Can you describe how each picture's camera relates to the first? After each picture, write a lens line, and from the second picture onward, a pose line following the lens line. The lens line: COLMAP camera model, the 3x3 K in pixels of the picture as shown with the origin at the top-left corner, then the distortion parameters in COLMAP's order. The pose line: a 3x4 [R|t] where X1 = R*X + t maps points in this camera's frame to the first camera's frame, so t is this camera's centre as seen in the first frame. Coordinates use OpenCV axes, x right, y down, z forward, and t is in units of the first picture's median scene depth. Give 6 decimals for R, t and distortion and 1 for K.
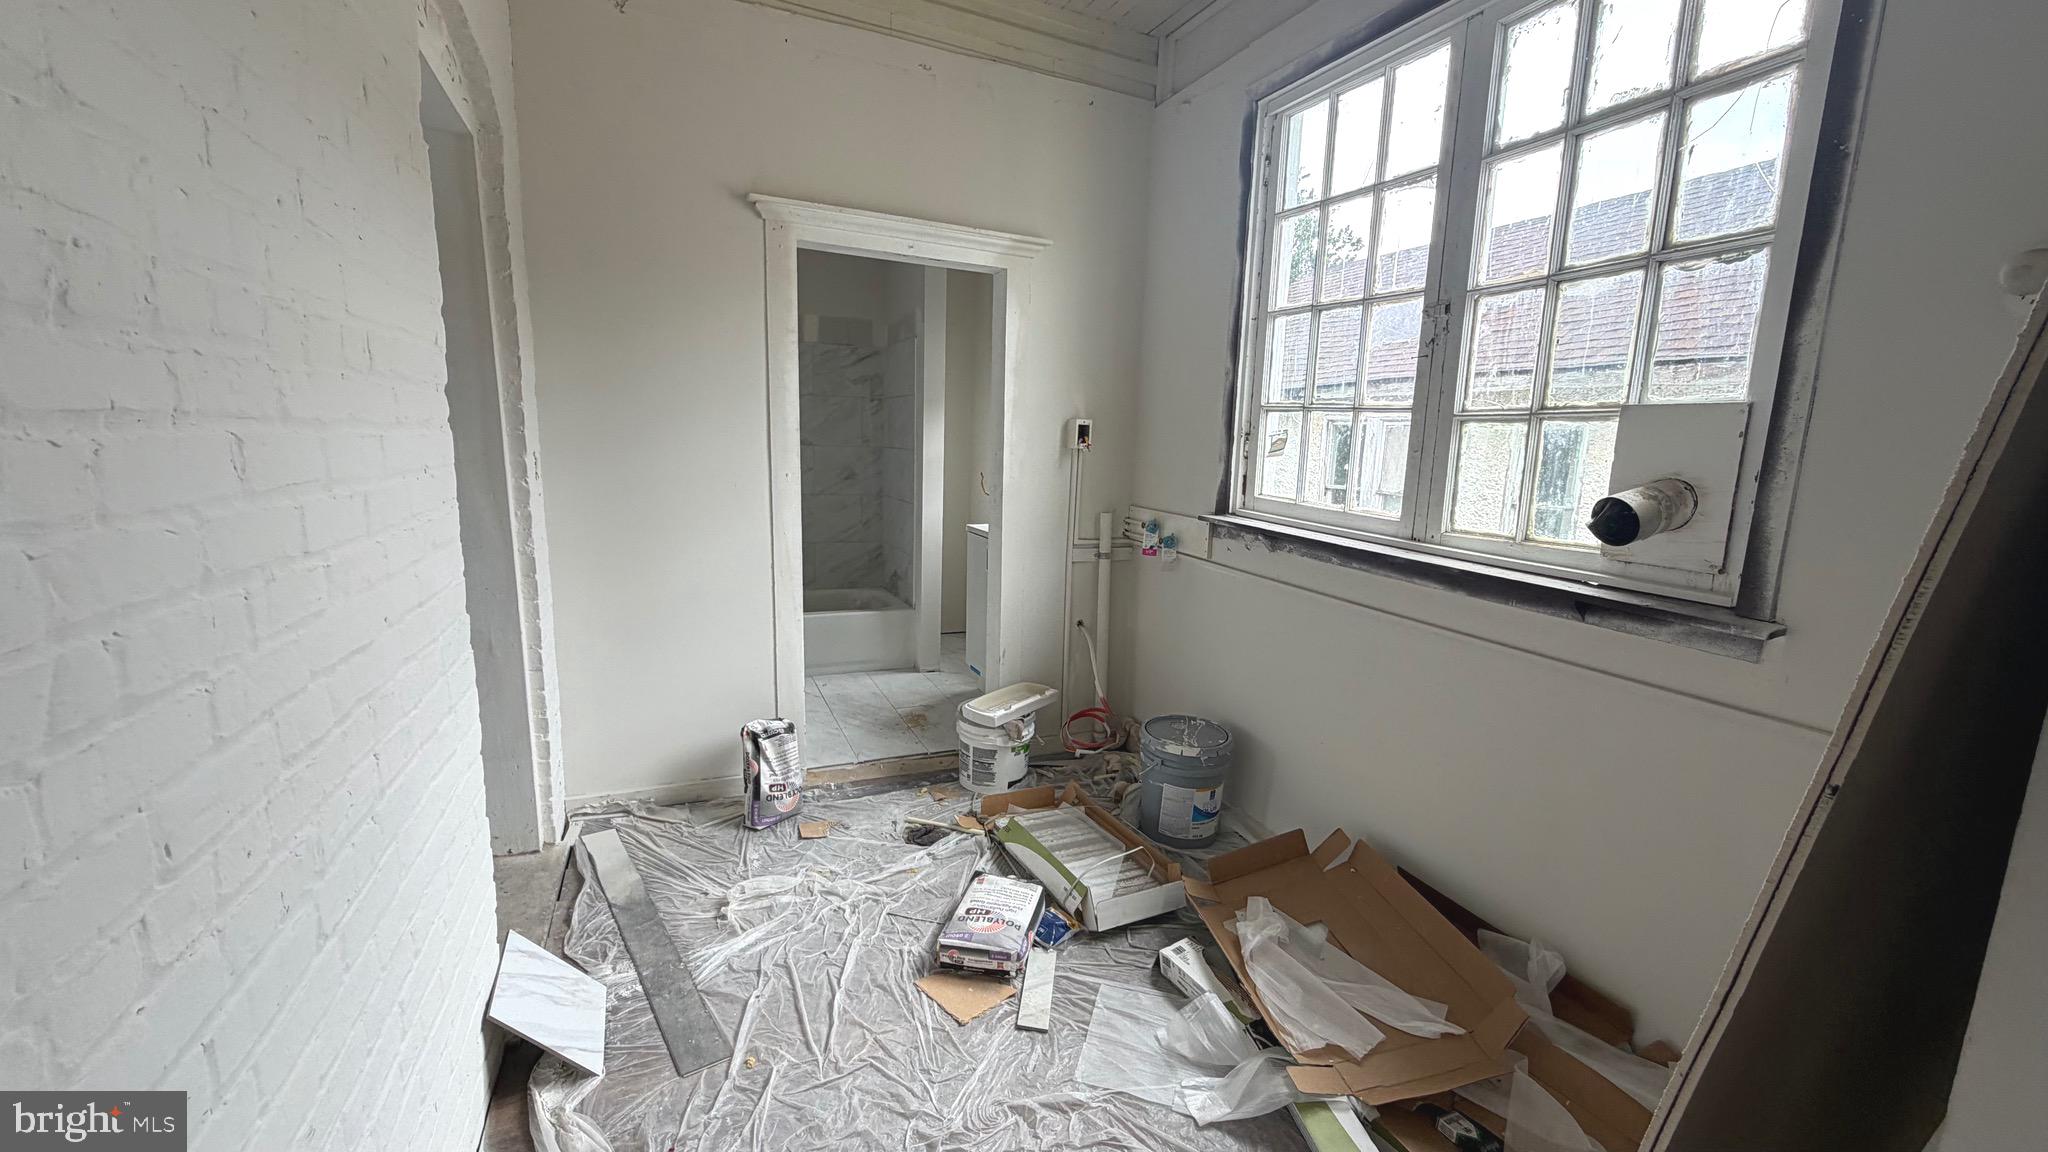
lens RADIAL K [[813.6, 0, 1021.7], [0, 813.6, 569.4], [0, 0, 1]] dist [0.001196, -0.000761]
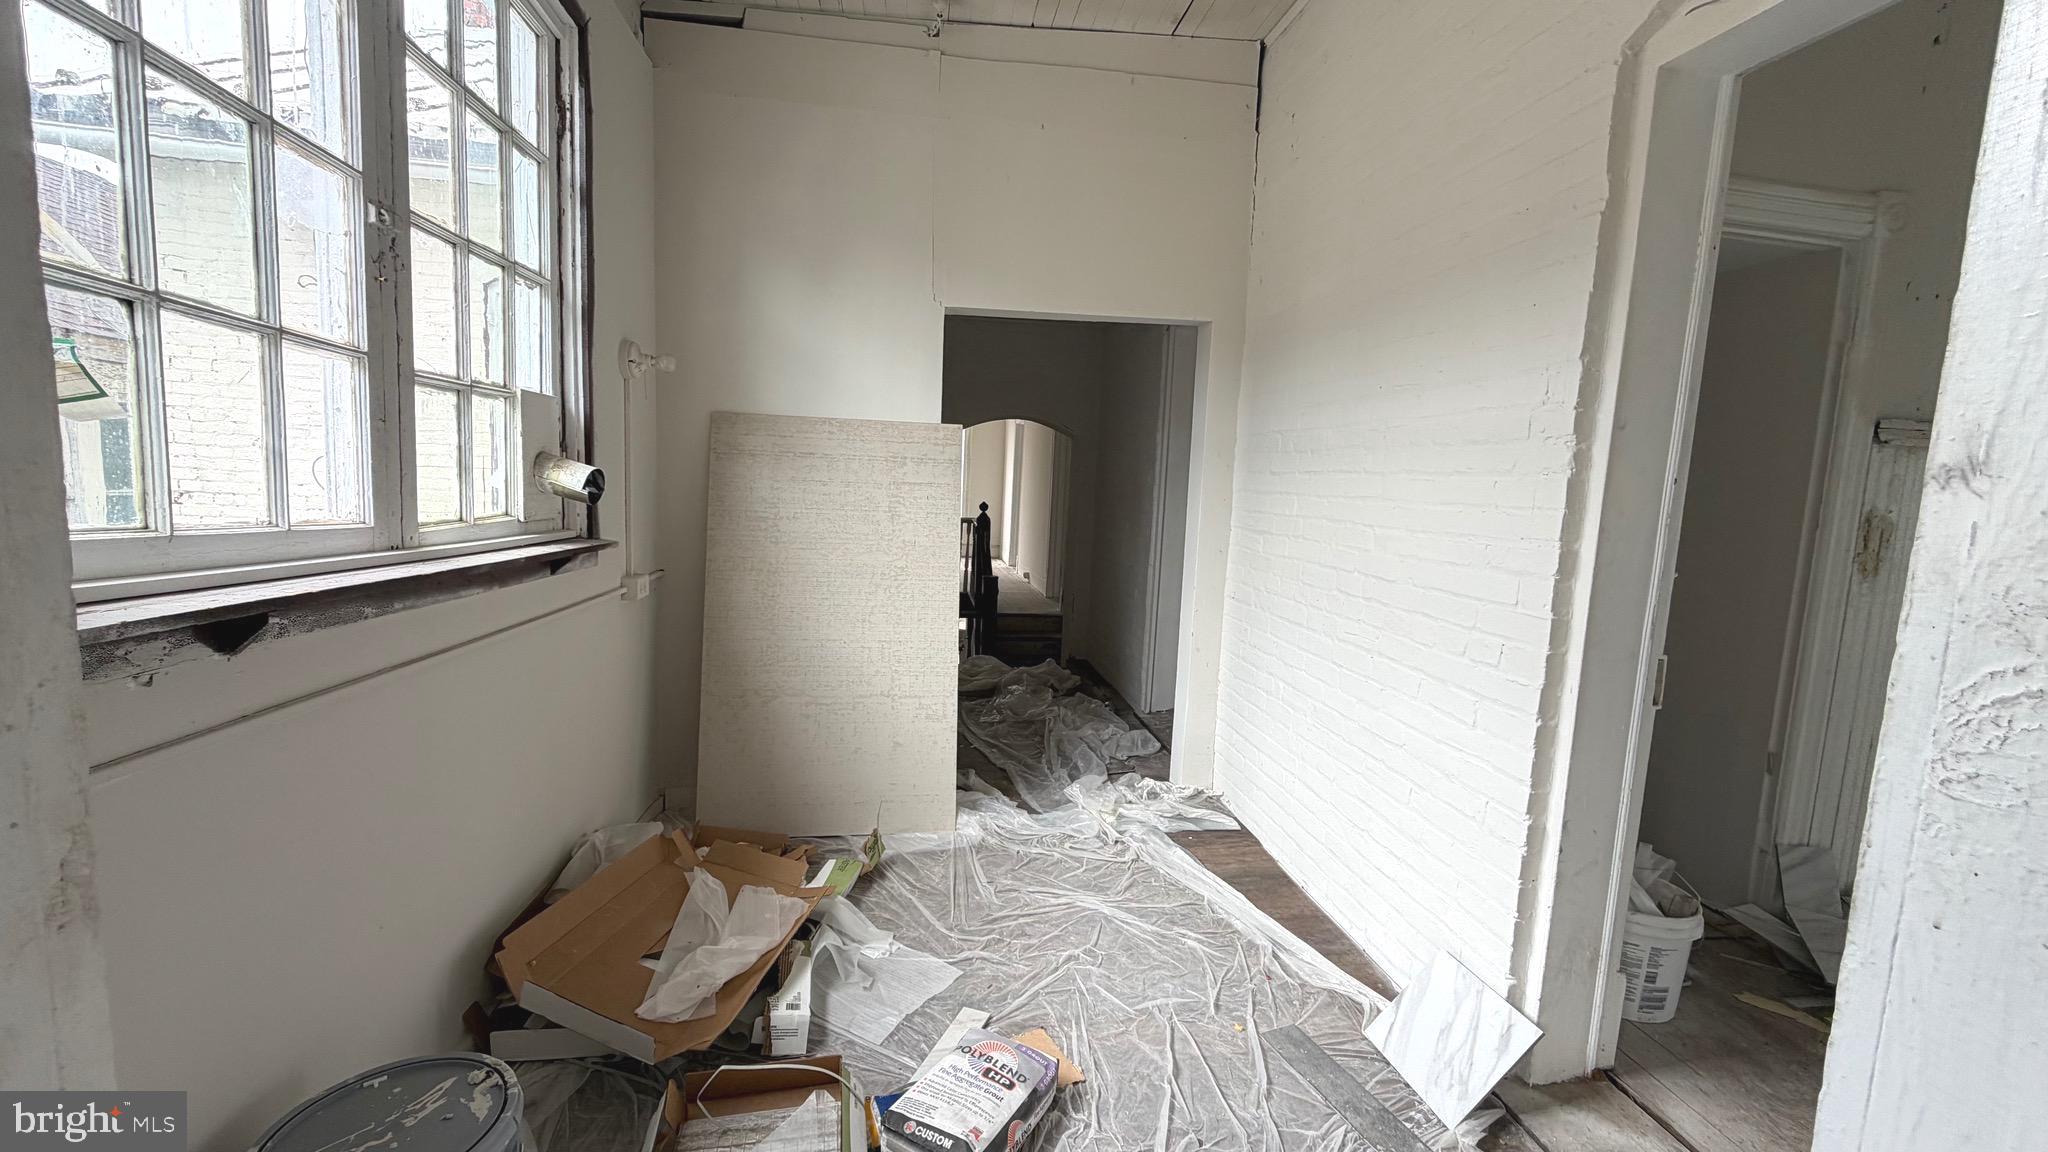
lens RADIAL K [[813.6, 0, 1024.9], [0, 813.6, 562.7], [0, 0, 1]] dist [0.001196, -0.000761]
pose [[-0.960970, -0.100079, 0.257918, -0.228117], [-0.025993, 0.960814, 0.275973, -0.245550], [-0.275430, 0.258497, -0.925914, 1.608474]]
